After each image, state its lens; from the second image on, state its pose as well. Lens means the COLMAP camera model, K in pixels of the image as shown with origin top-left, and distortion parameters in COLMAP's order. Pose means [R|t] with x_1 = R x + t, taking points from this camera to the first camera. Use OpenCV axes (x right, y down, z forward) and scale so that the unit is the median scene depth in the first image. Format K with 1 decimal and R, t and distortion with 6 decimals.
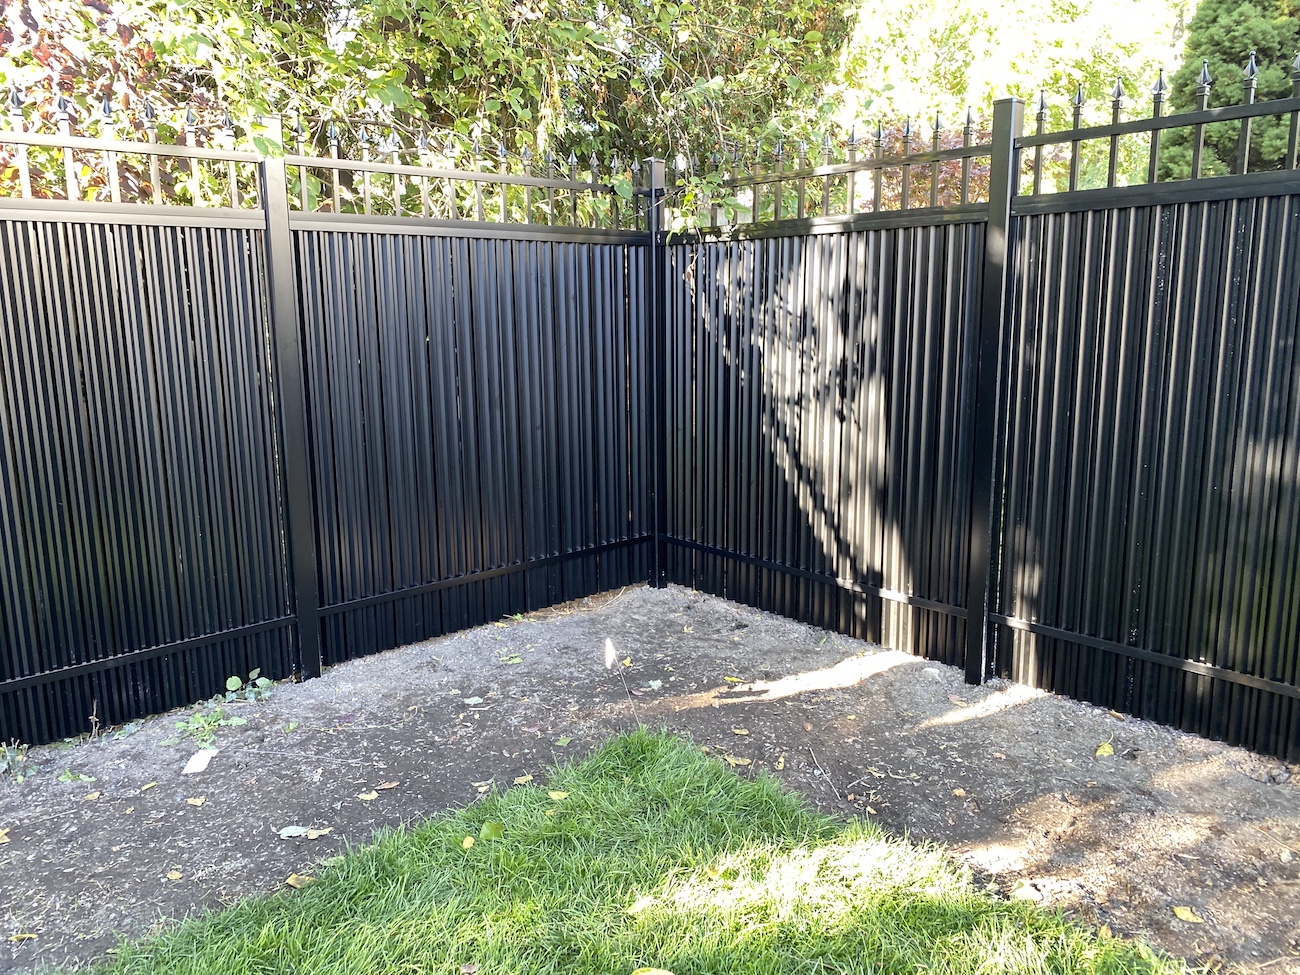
lens RADIAL K [[975.0, 0, 663.5], [0, 975.0, 474.7], [0, 0, 1]] dist [0.036202, -0.029328]
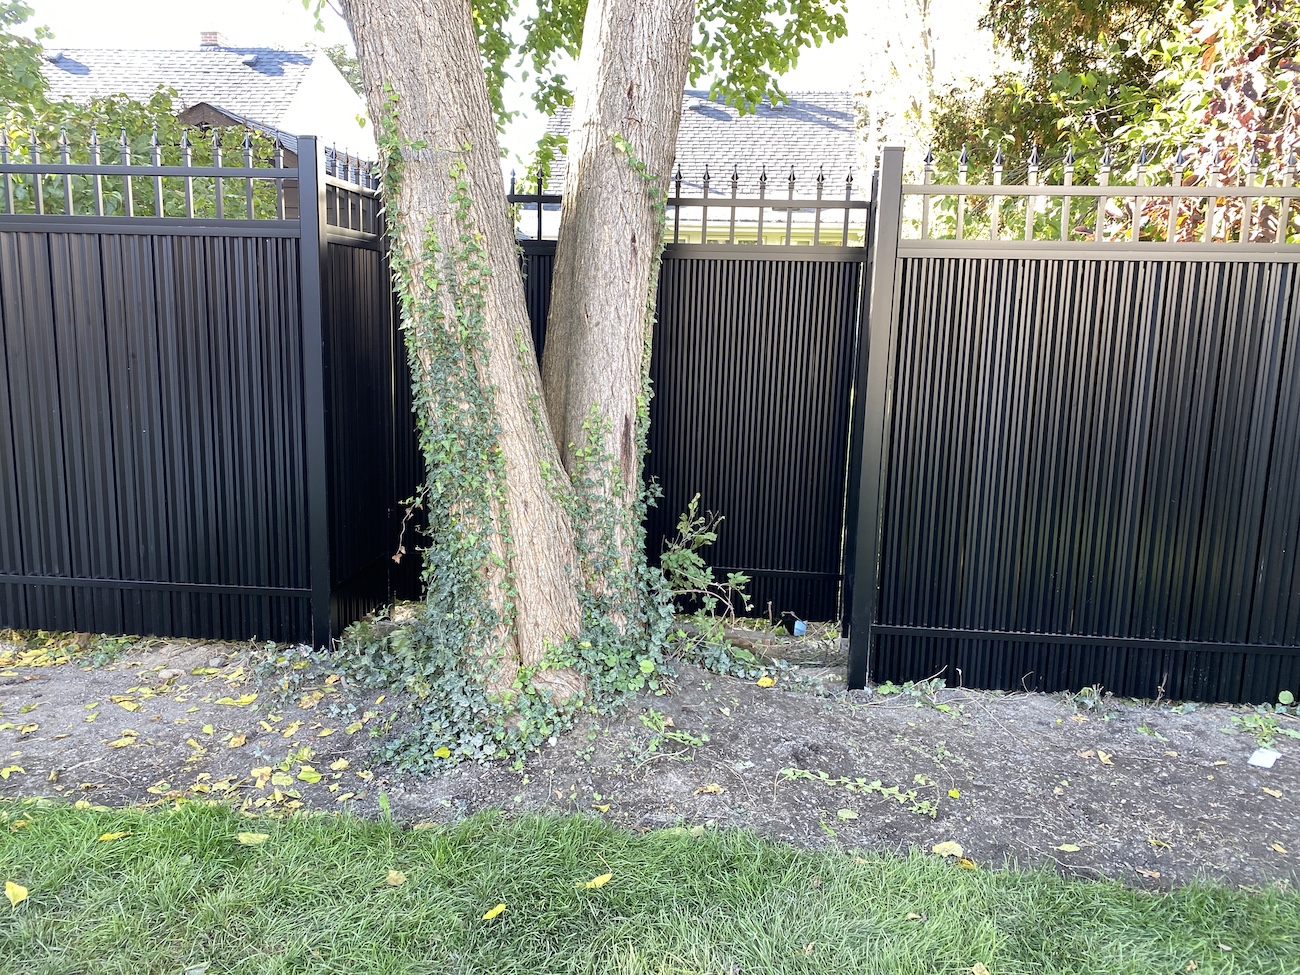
lens RADIAL K [[975.0, 0, 657.3], [0, 975.0, 487.4], [0, 0, 1]] dist [0.036202, -0.029328]
pose [[0.661693, 0.162464, -0.731962, -0.142196], [-0.159441, 0.984403, 0.074360, 0.018498], [0.732626, 0.067501, 0.677276, -0.219259]]
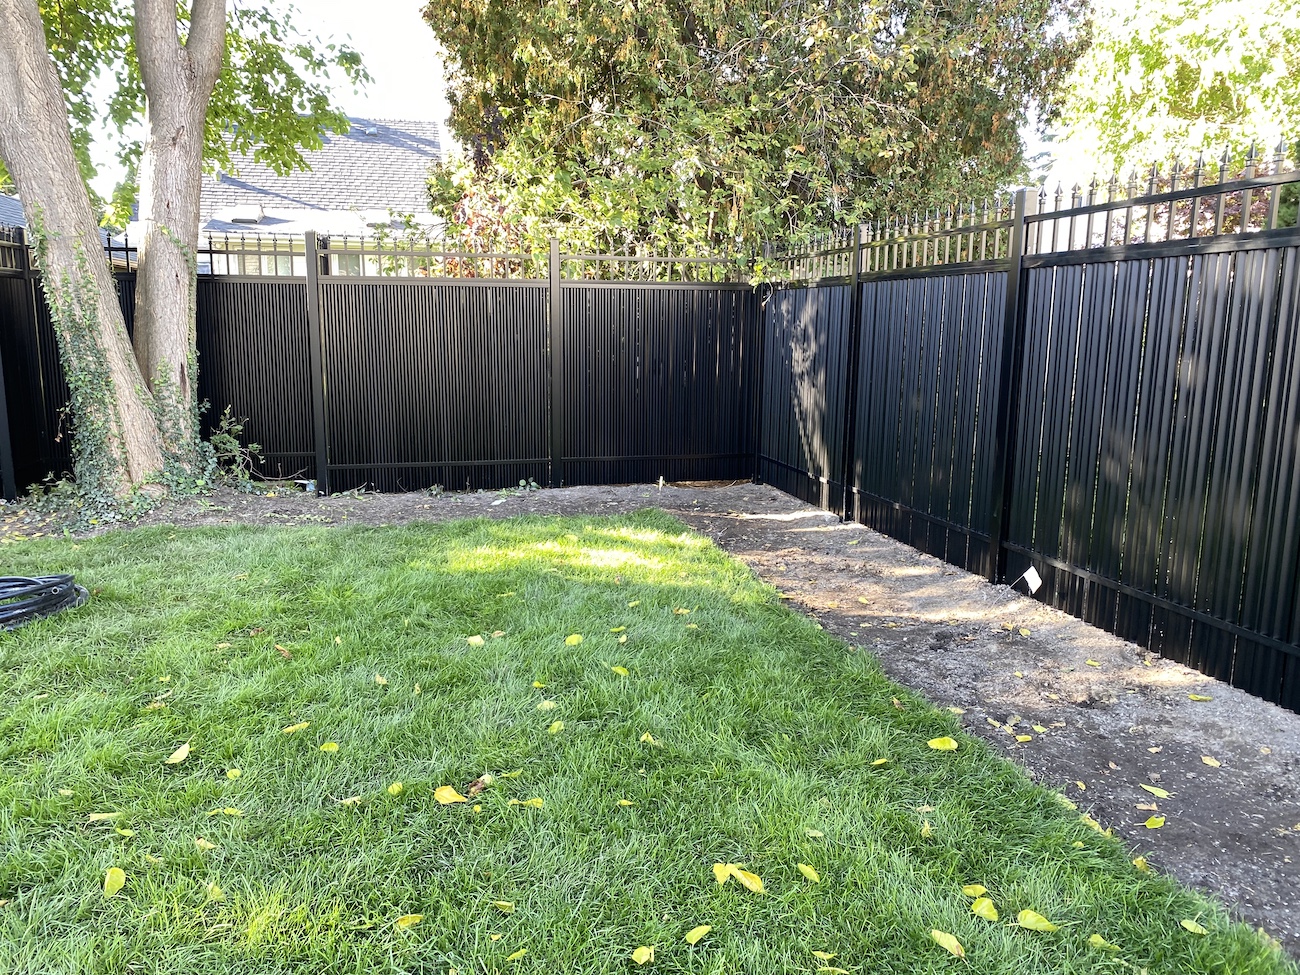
lens RADIAL K [[975.0, 0, 644.9], [0, 975.0, 491.4], [0, 0, 1]] dist [0.036202, -0.029328]
pose [[0.876515, 0.097871, -0.471319, 0.887485], [-0.097007, 0.994939, 0.026197, 0.140155], [0.471498, 0.022759, 0.881573, -0.883246]]
